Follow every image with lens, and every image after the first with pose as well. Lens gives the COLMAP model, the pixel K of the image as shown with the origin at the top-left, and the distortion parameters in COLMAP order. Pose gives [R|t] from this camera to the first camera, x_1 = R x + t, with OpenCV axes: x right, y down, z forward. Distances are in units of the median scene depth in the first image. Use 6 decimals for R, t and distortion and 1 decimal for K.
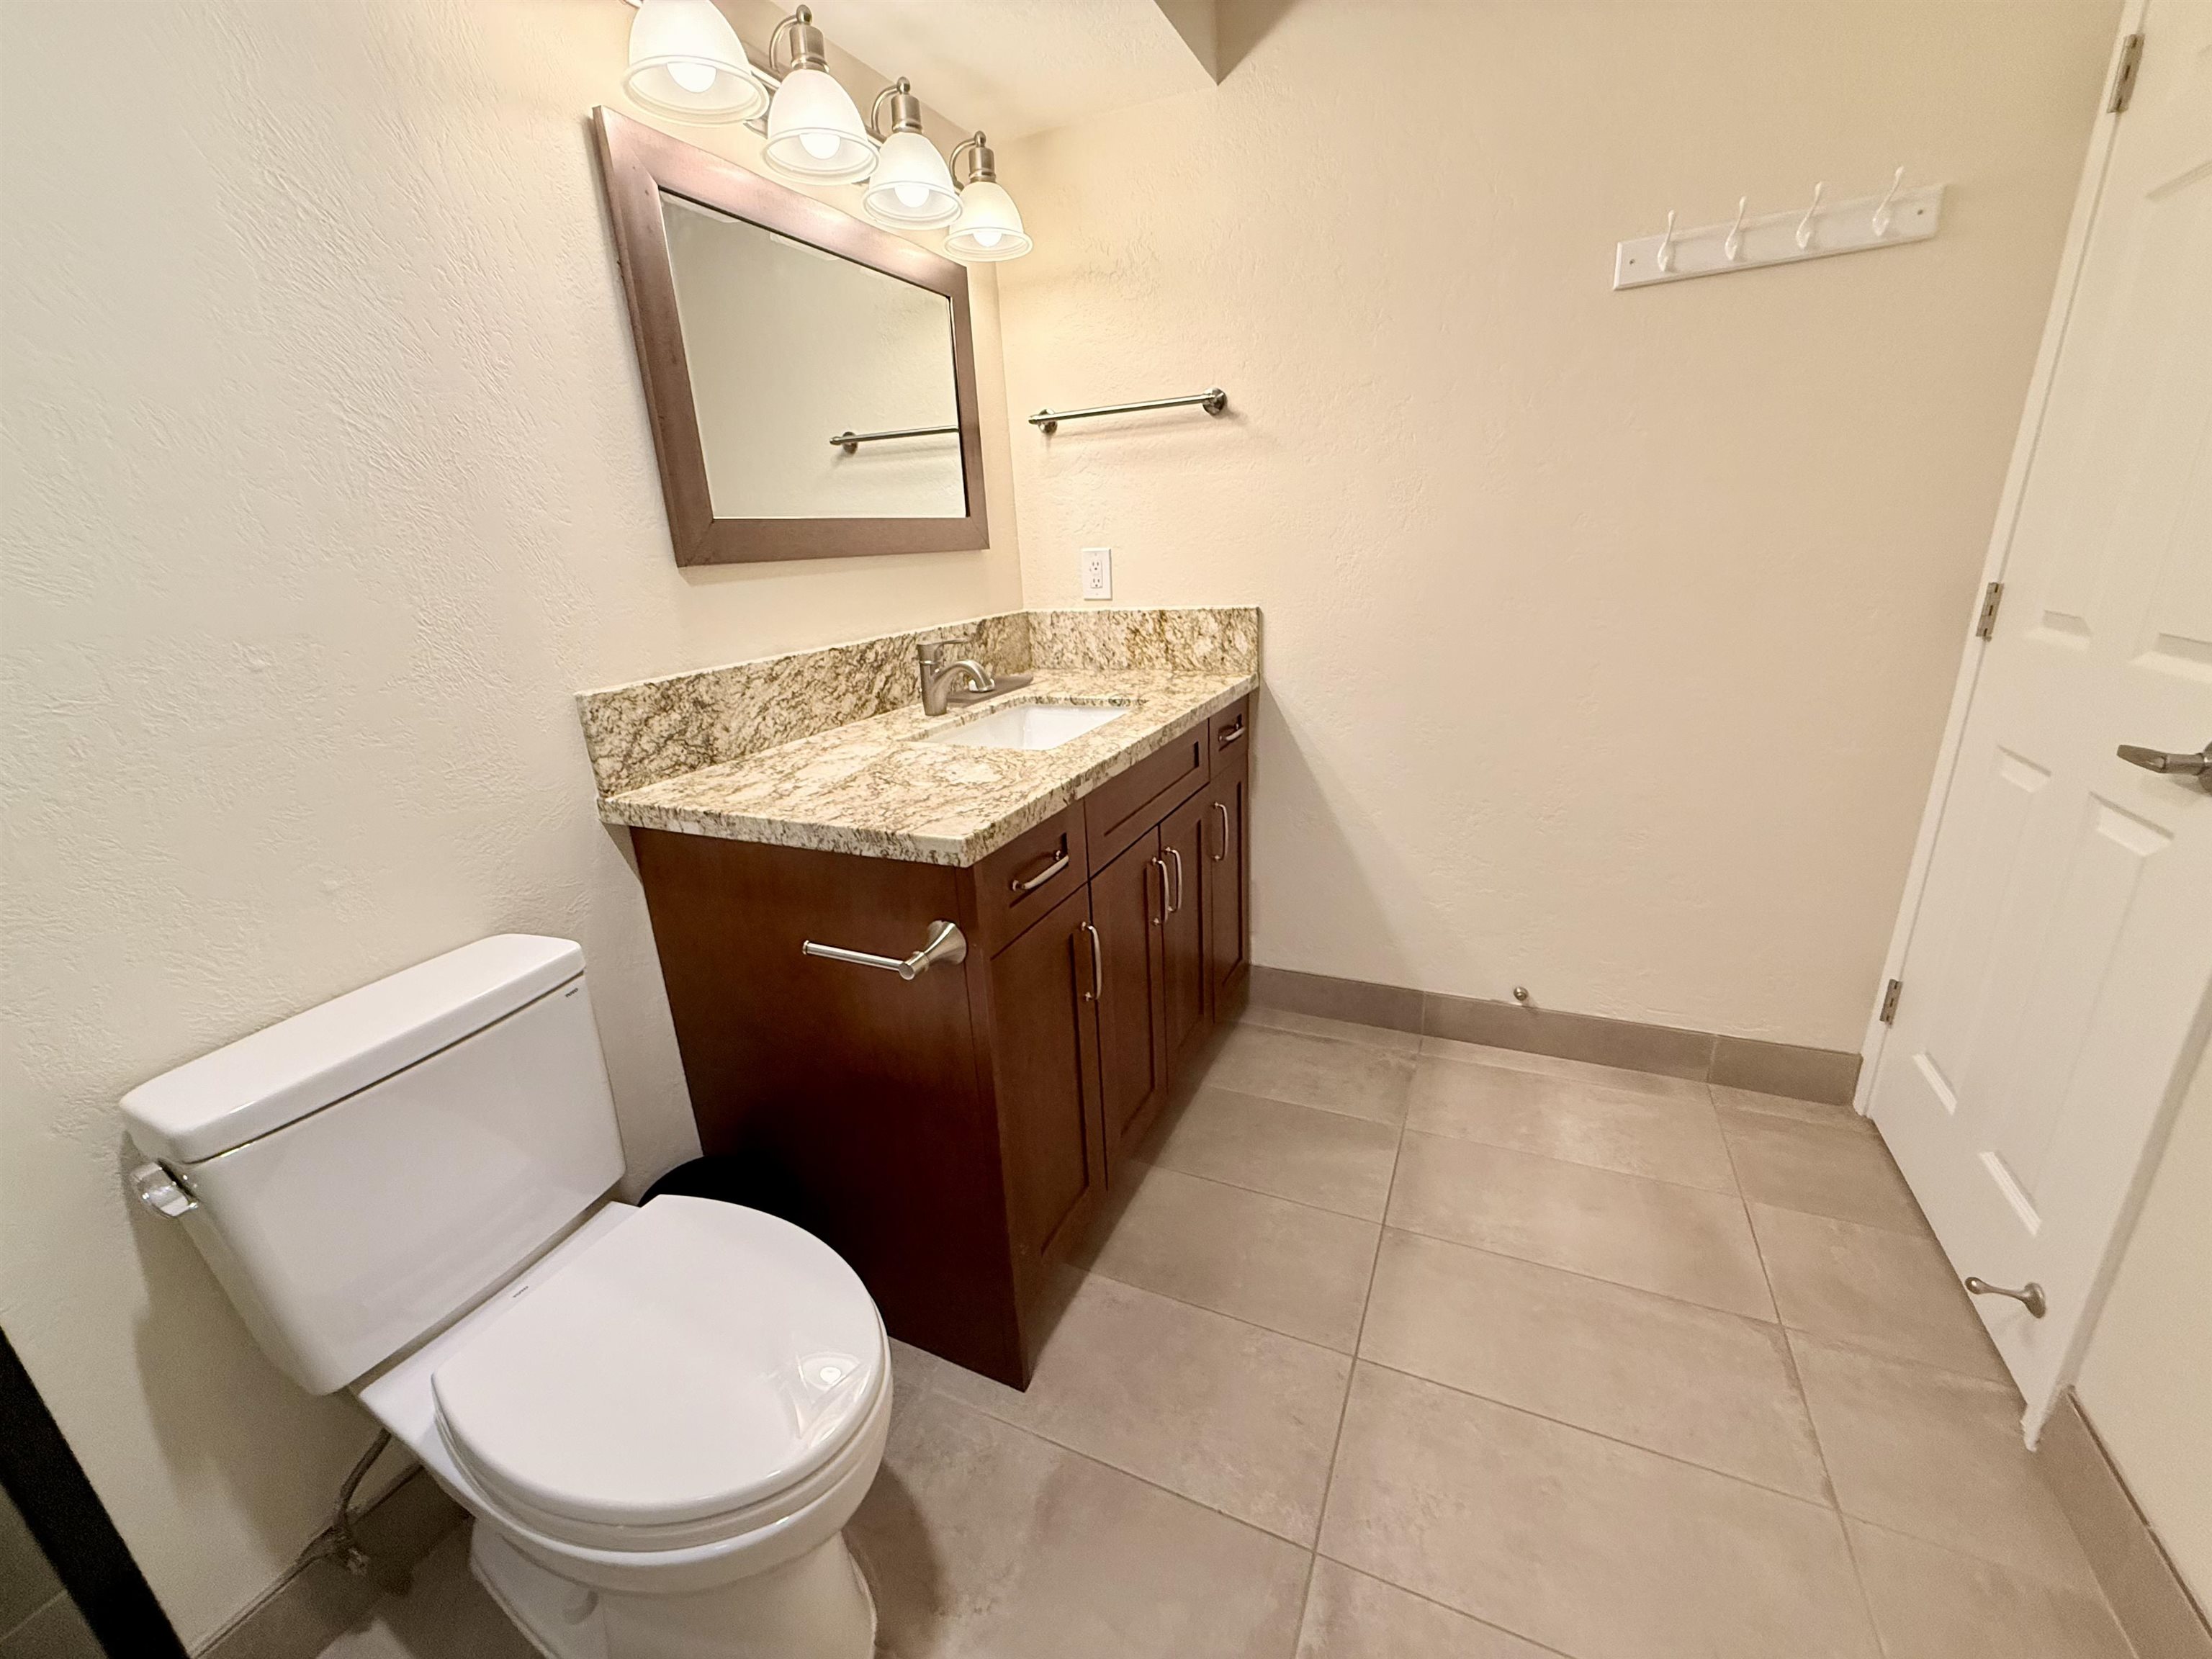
lens RADIAL K [[884.8, 0, 1100.5], [0, 884.8, 831.8], [0, 0, 1]] dist [0.000519, 0.001575]
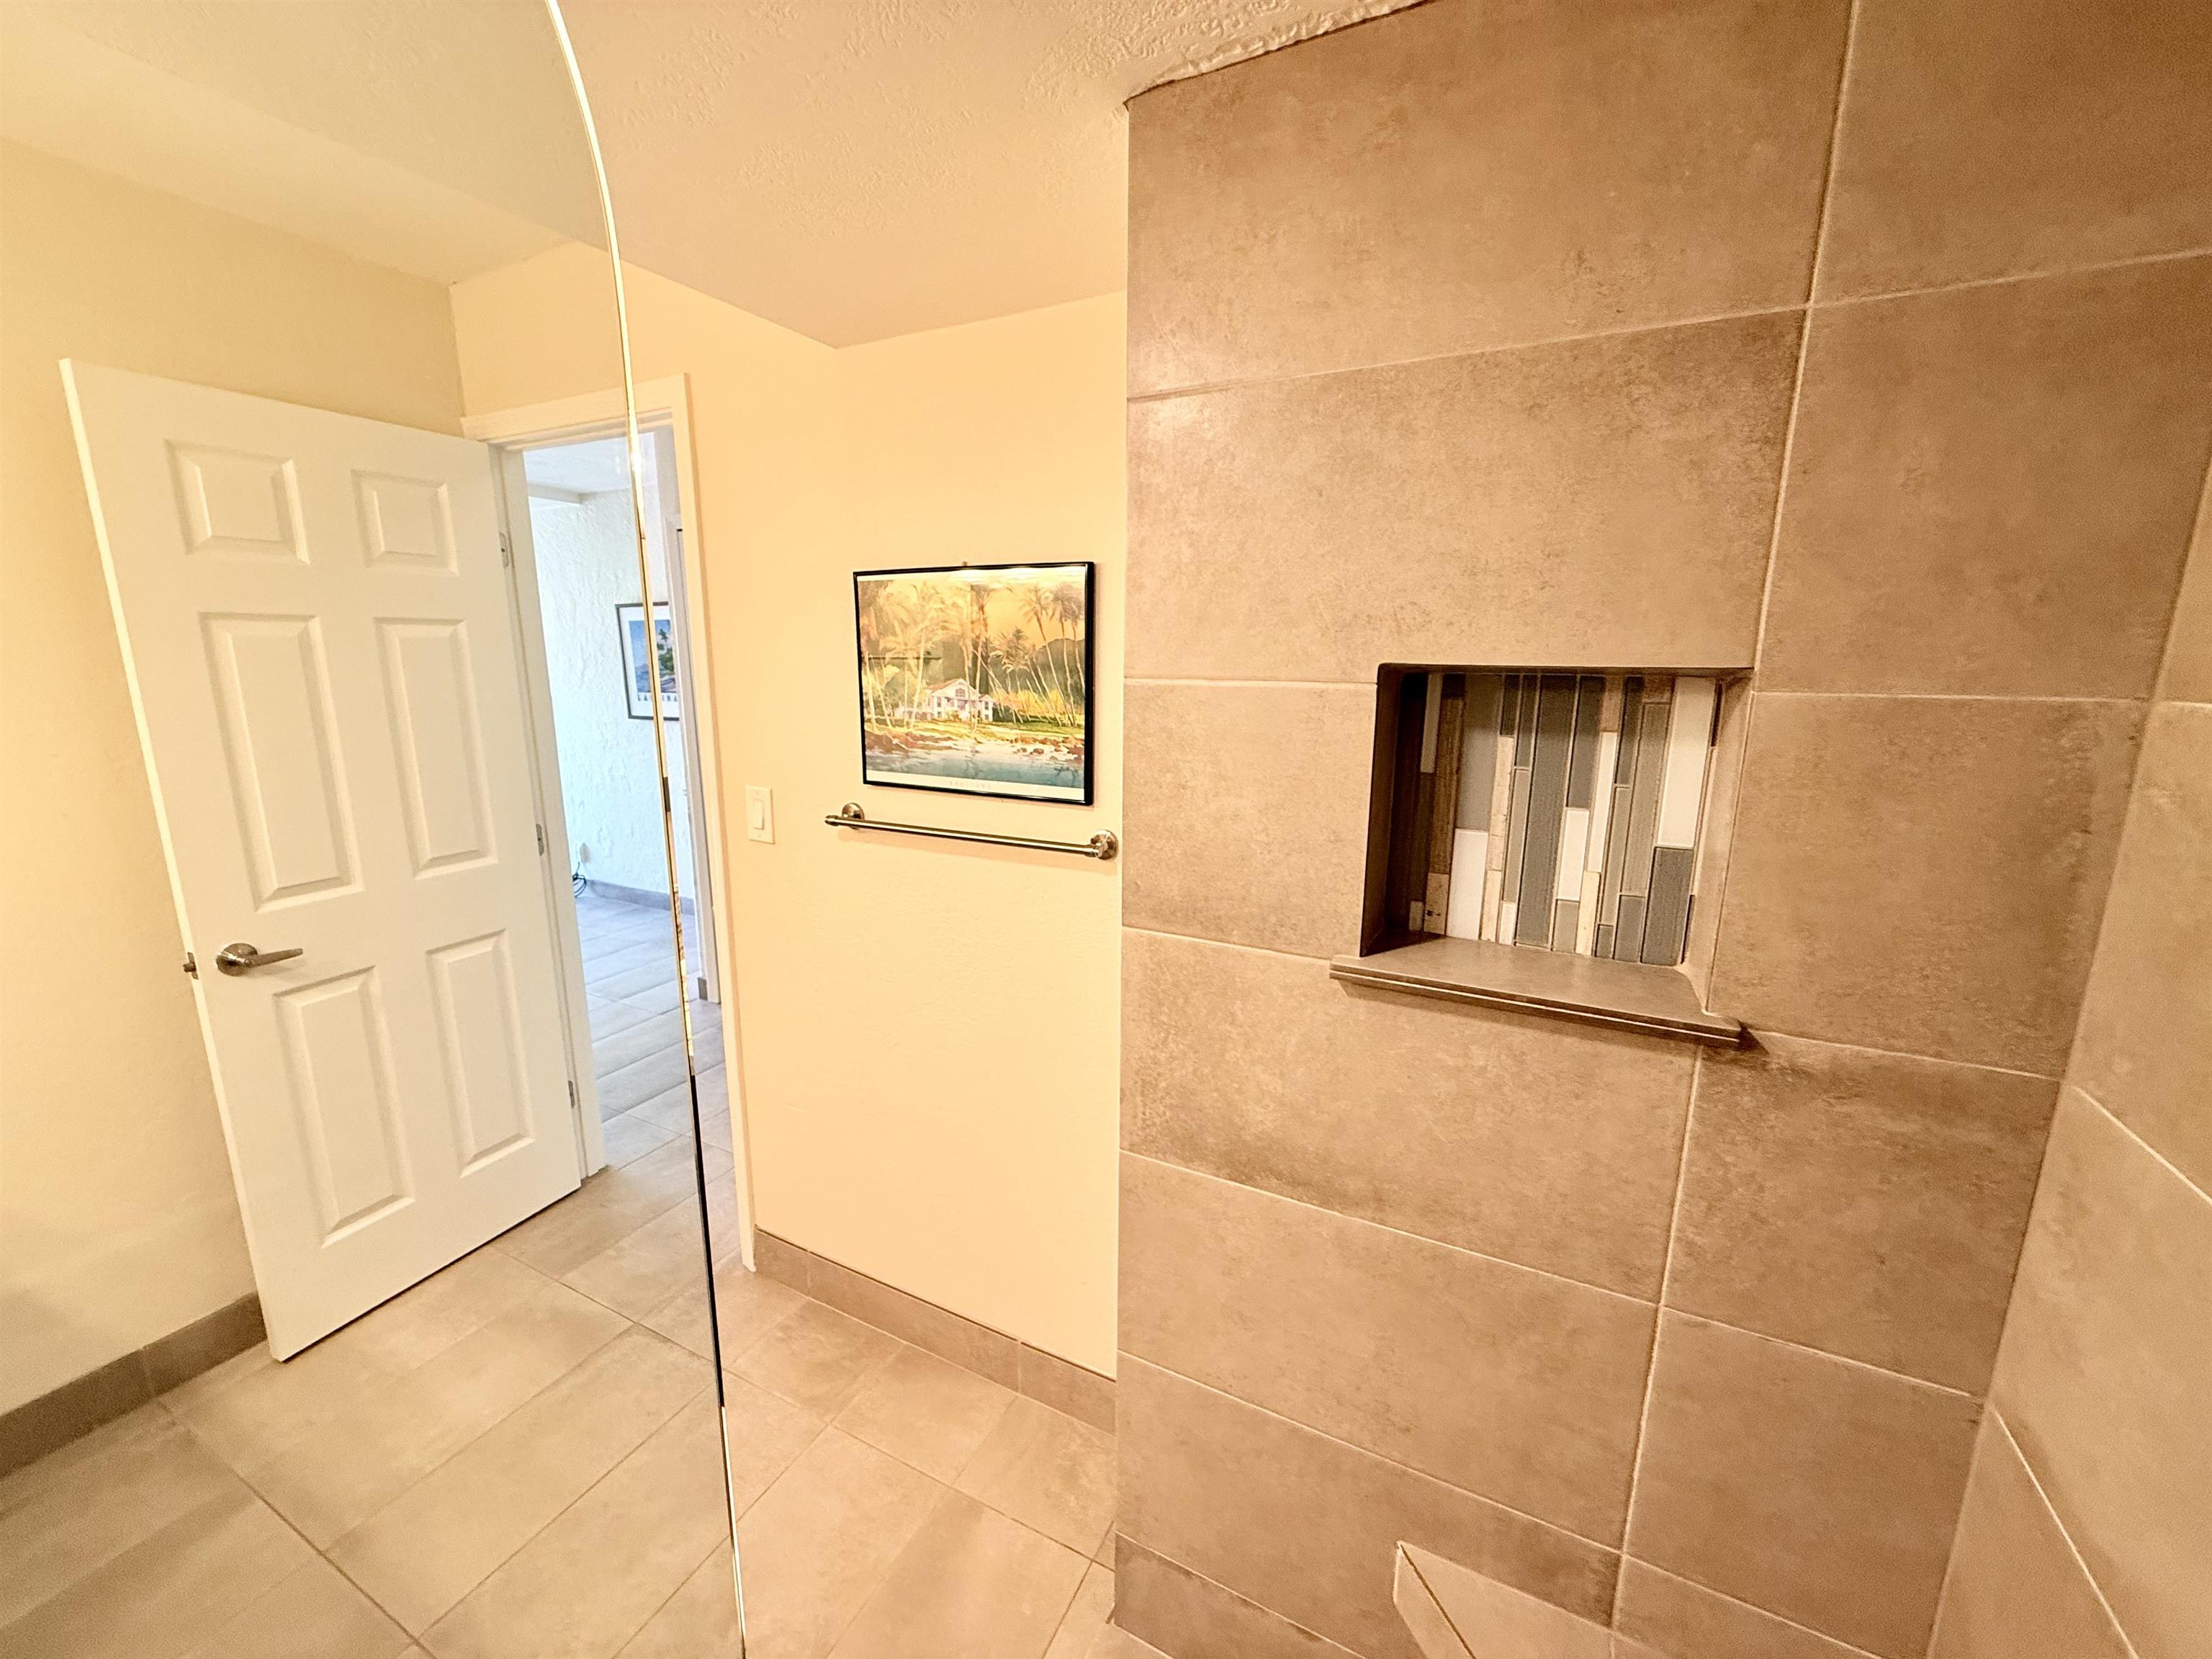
lens RADIAL K [[884.8, 0, 1093.8], [0, 884.8, 829.7], [0, 0, 1]] dist [0.000519, 0.001575]
pose [[0.043866, -0.143778, 0.988637, -0.361048], [0.308566, 0.943155, 0.123473, -0.110742], [-0.950191, 0.299644, 0.085738, -0.069091]]
